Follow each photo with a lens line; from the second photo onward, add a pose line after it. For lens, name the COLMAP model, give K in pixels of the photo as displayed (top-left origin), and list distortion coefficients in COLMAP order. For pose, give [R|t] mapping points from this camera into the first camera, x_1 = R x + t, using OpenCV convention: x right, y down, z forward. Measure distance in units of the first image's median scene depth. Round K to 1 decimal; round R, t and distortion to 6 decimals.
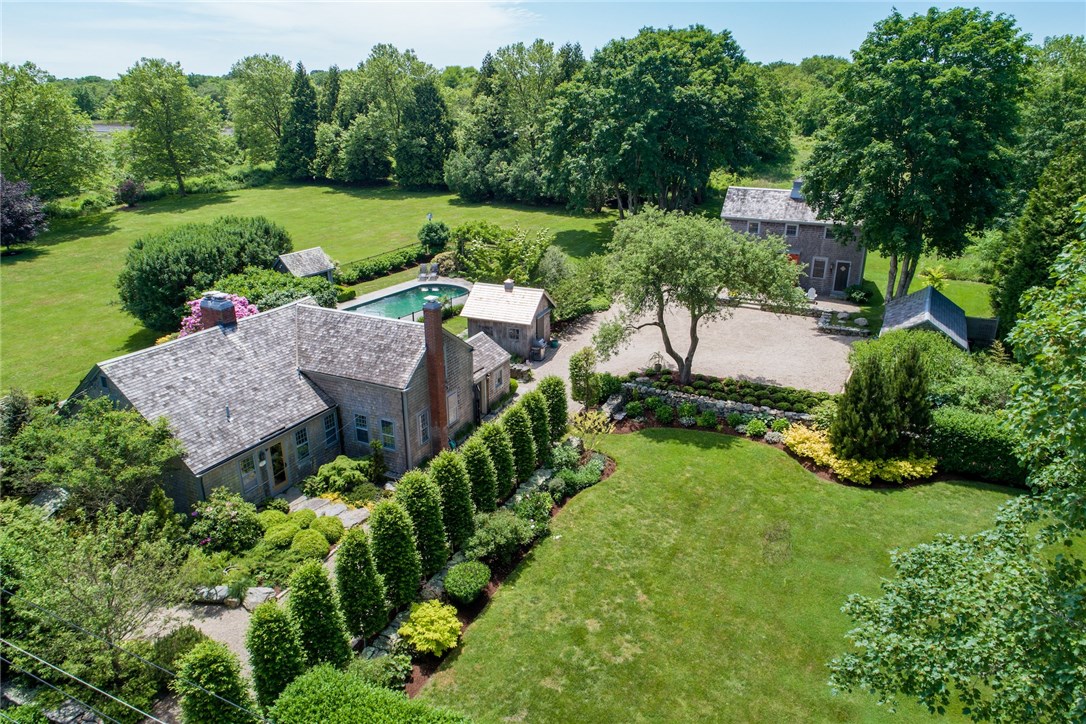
lens RADIAL K [[754.3, 0, 543.0], [0, 754.3, 362.0], [0, 0, 1]] dist [0.002287, 0.003400]
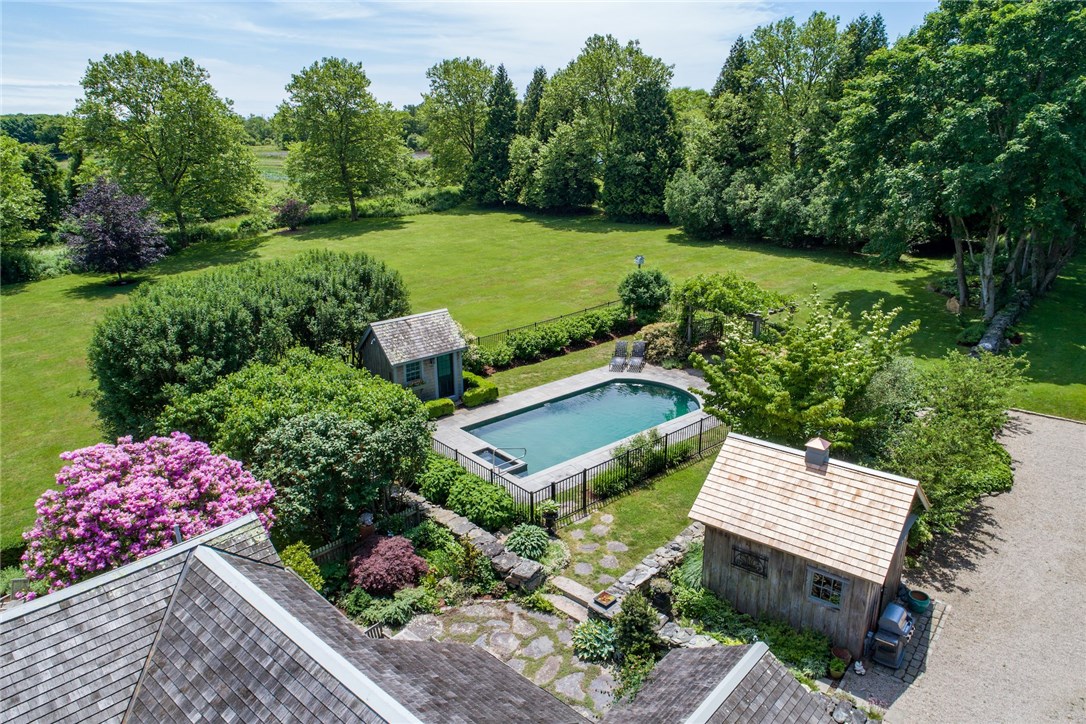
lens RADIAL K [[754.3, 0, 543.0], [0, 754.3, 362.0], [0, 0, 1]] dist [0.002287, 0.003400]
pose [[0.961567, 0.078833, -0.263011, -0.039998], [-0.090015, 0.995467, -0.030718, -0.059758], [0.259397, 0.053213, 0.964304, 0.272554]]
